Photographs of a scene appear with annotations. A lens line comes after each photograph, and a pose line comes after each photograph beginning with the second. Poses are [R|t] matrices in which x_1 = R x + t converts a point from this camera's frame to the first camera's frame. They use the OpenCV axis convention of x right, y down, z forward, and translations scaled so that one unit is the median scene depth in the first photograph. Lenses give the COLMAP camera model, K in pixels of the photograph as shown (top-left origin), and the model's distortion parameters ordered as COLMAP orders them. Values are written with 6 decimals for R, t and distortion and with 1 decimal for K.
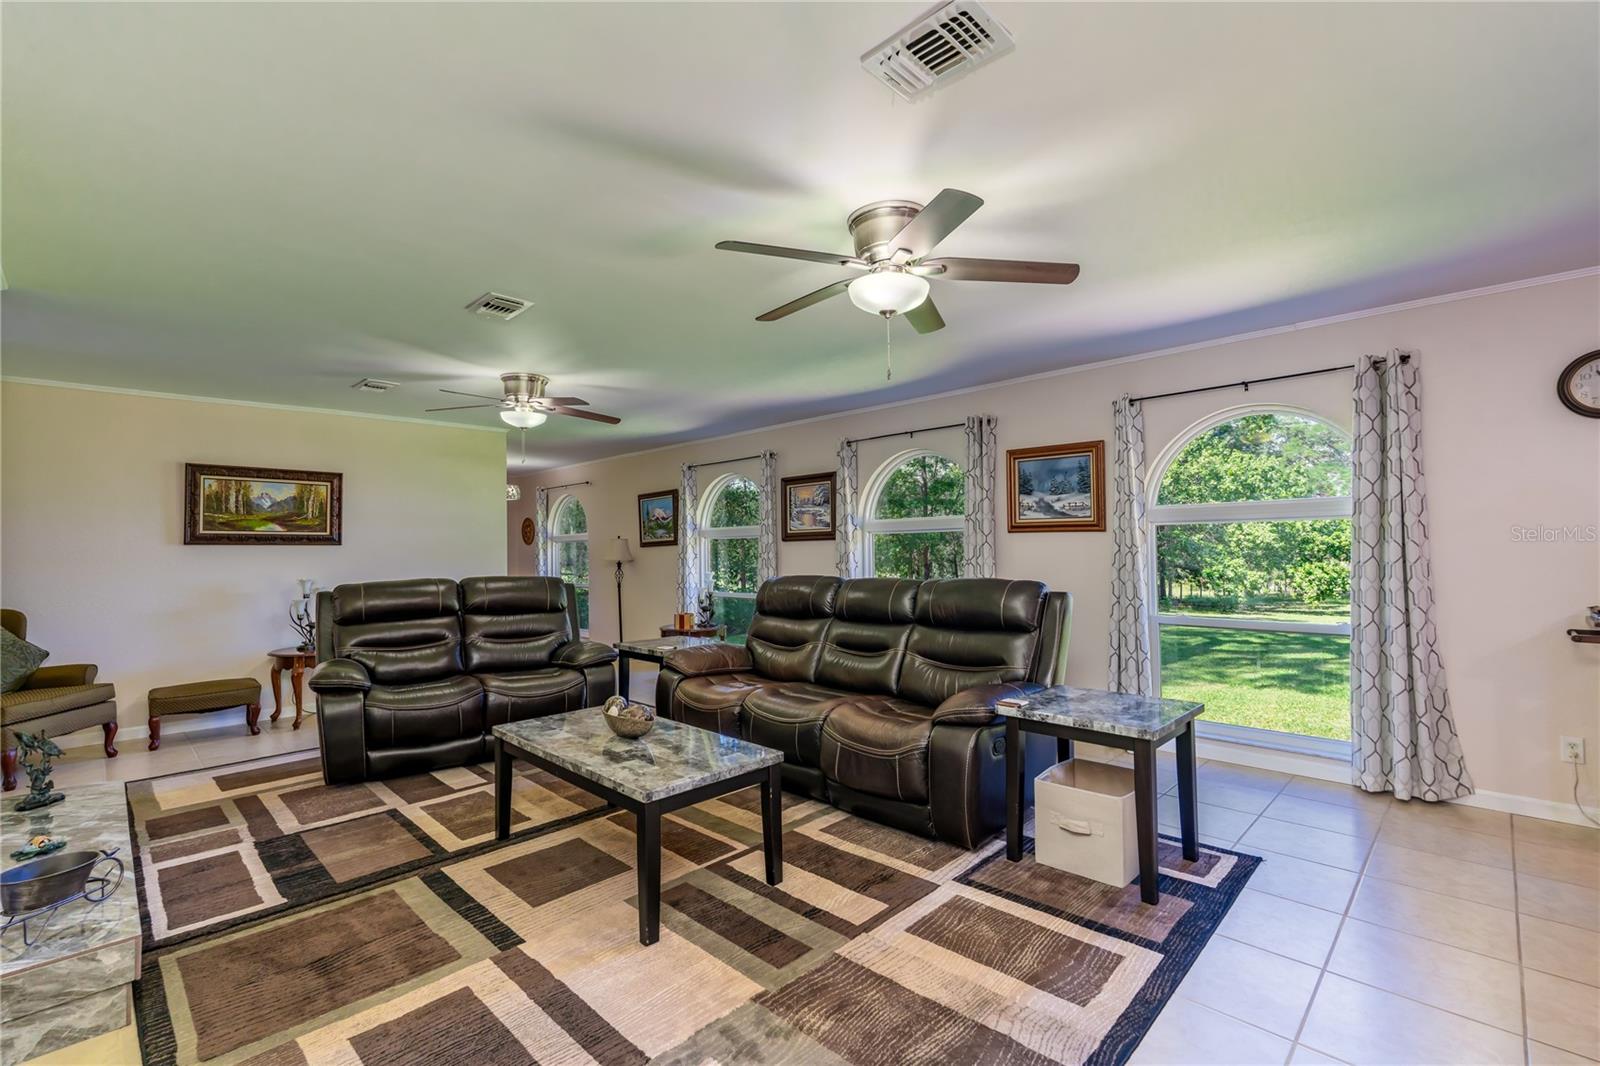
lens RADIAL K [[701.8, 0, 801.8], [0, 701.8, 543.2], [0, 0, 1]] dist [-0.002894, 0.000561]
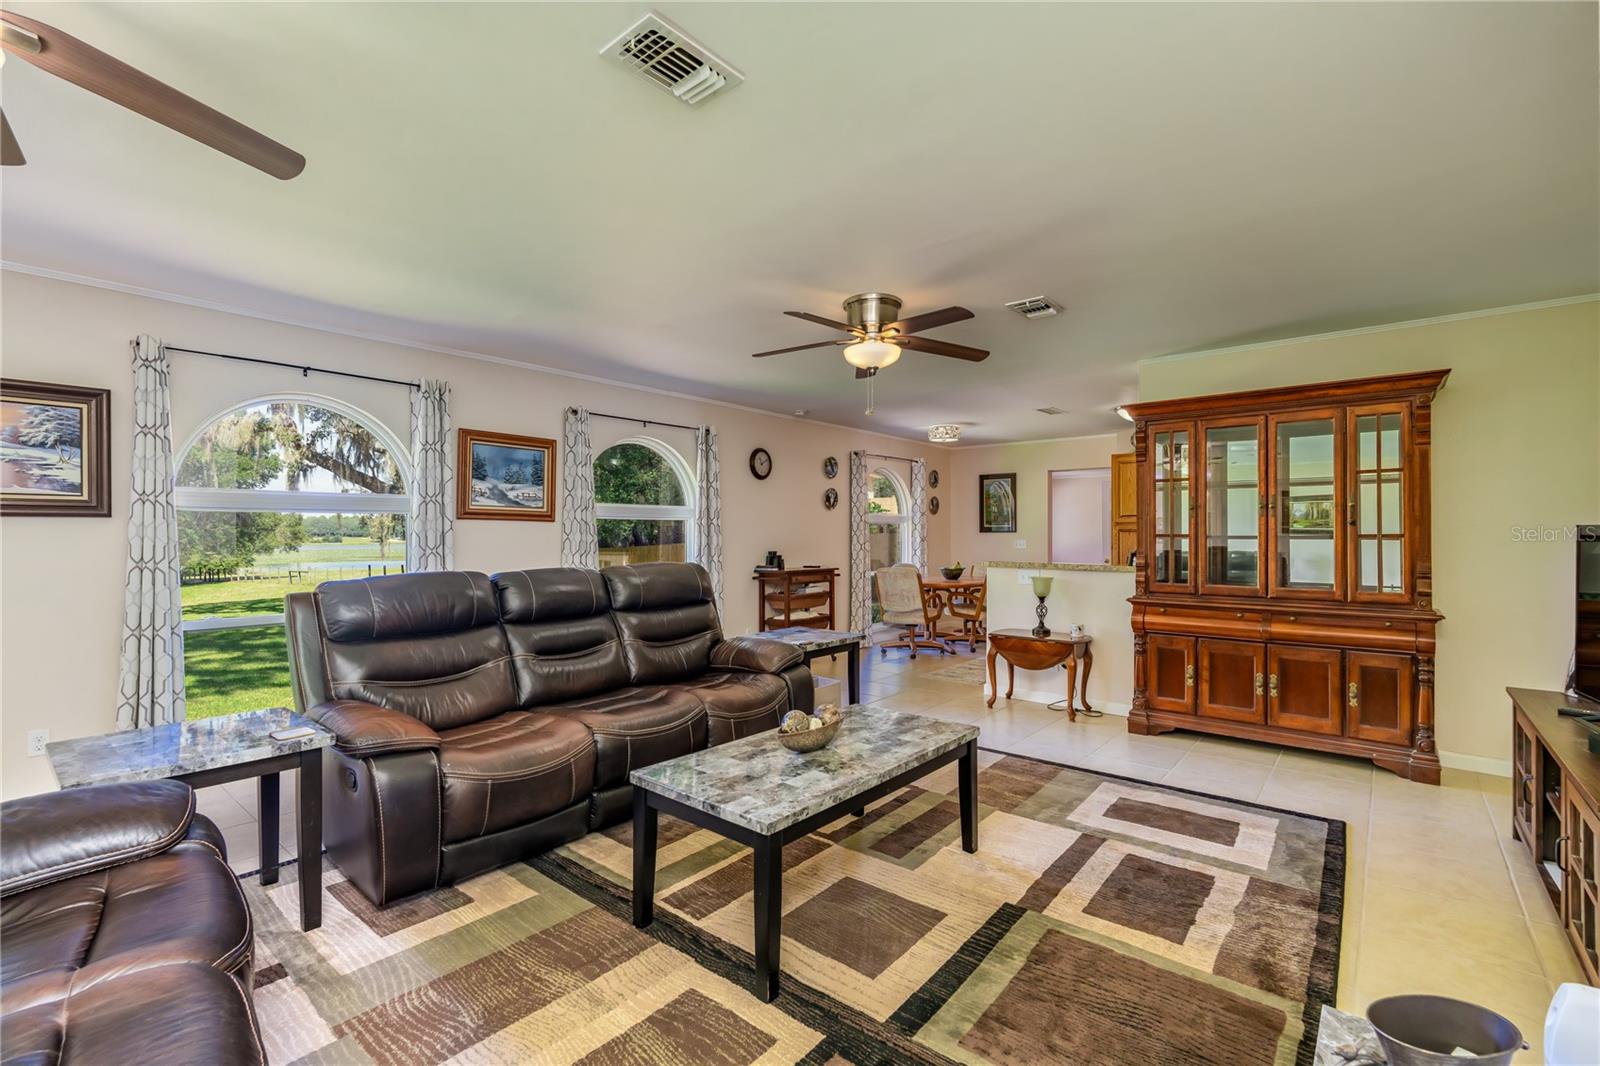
lens RADIAL K [[701.8, 0, 803.0], [0, 701.8, 536.3], [0, 0, 1]] dist [-0.002894, 0.000561]
pose [[-0.080640, 0.012444, 0.996666, -0.773916], [-0.005705, 0.999900, -0.012946, 0.019892], [-0.996727, -0.006730, -0.080561, 0.756835]]
